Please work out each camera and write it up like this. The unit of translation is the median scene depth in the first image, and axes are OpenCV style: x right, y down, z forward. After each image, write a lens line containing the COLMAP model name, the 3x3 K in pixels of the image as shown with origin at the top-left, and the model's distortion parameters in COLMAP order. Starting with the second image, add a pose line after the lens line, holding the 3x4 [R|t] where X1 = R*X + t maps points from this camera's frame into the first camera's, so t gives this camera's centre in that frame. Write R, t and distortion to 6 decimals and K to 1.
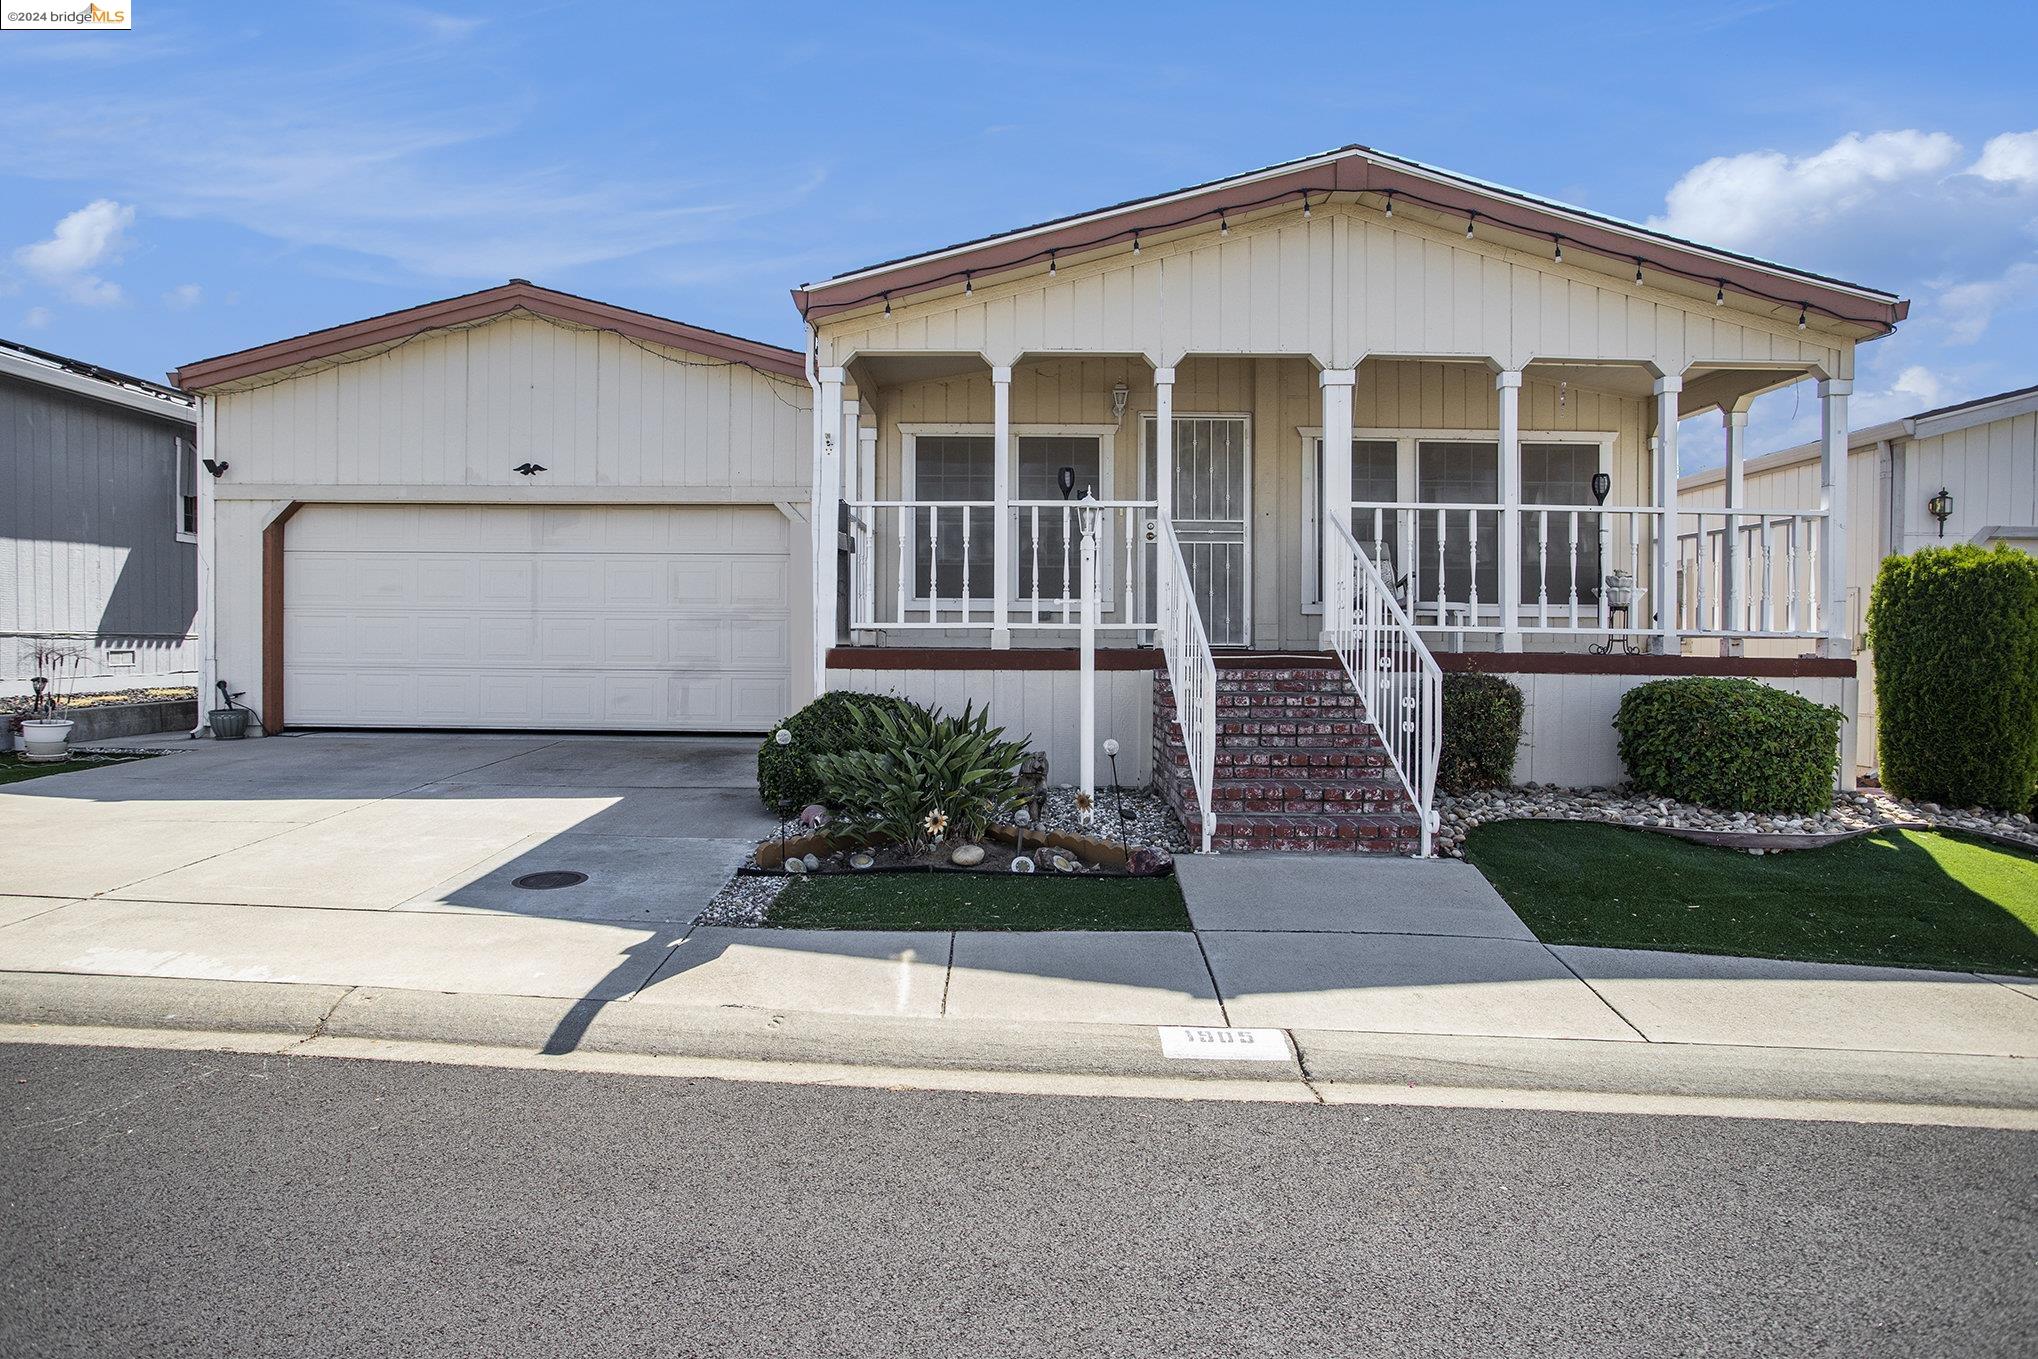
lens RADIAL K [[1177.7, 0, 1019.0], [0, 1177.7, 679.5], [0, 0, 1]] dist [0.001224, -0.000178]
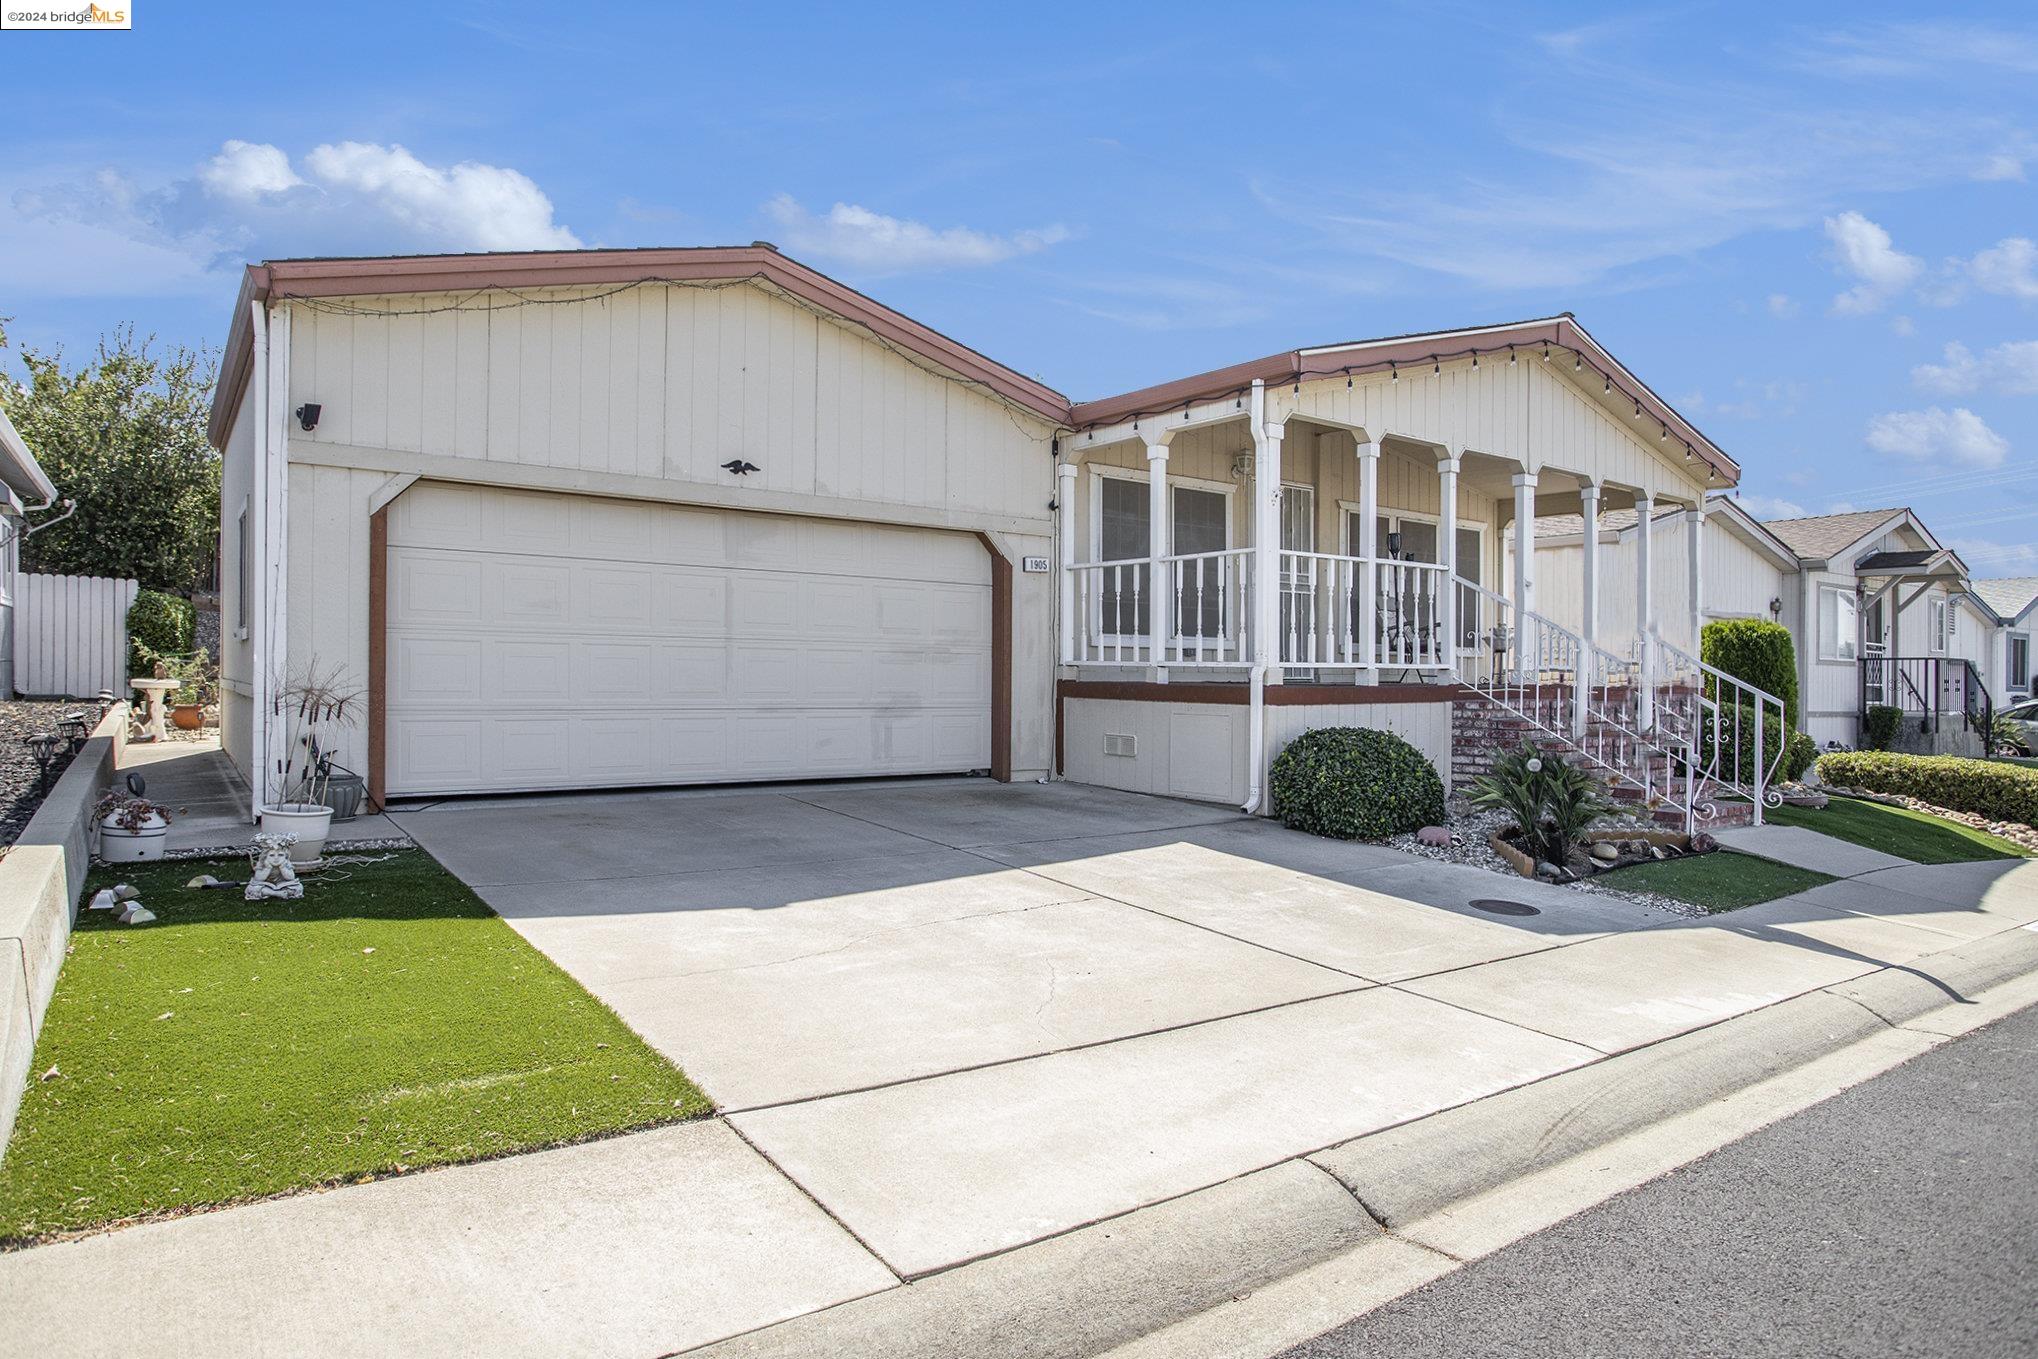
lens RADIAL K [[1216.2, 0, 1019.0], [0, 1216.2, 679.5], [0, 0, 1]] dist [-0.000112, -0.000085]
pose [[0.797361, 0.000297, 0.603502, -0.776269], [0.008644, 0.999892, -0.011913, -0.017901], [-0.603441, 0.014715, 0.797272, 0.203862]]
